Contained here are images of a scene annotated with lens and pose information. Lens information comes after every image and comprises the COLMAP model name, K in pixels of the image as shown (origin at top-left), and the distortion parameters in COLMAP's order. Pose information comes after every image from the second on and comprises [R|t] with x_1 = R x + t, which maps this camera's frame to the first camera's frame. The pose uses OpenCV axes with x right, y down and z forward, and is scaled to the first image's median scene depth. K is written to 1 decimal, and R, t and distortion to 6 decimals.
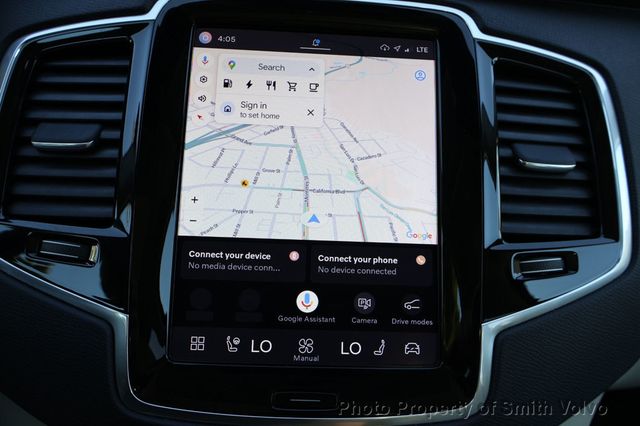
lens RADIAL K [[550.3, 0, 319.1], [0, 550.3, 212.4], [0, 0, 1]] dist [-0.000727, 0.005911]
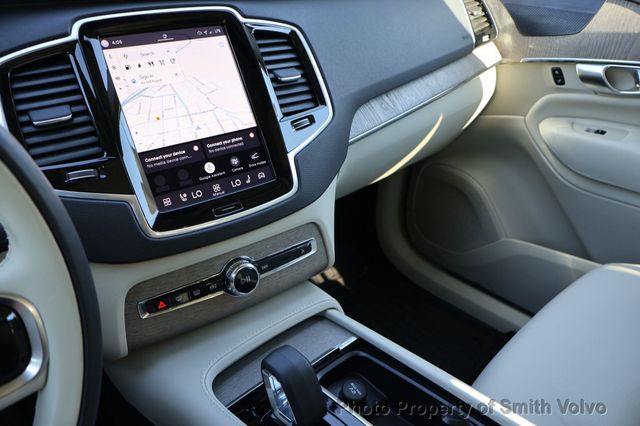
lens RADIAL K [[550.3, 0, 320.0], [0, 550.3, 213.8], [0, 0, 1]] dist [-0.000727, 0.005911]
pose [[0.820702, -0.312538, 0.478297, -0.686575], [0.251367, 0.949265, 0.188971, 0.040463], [-0.513092, -0.034860, 0.857626, -0.921268]]
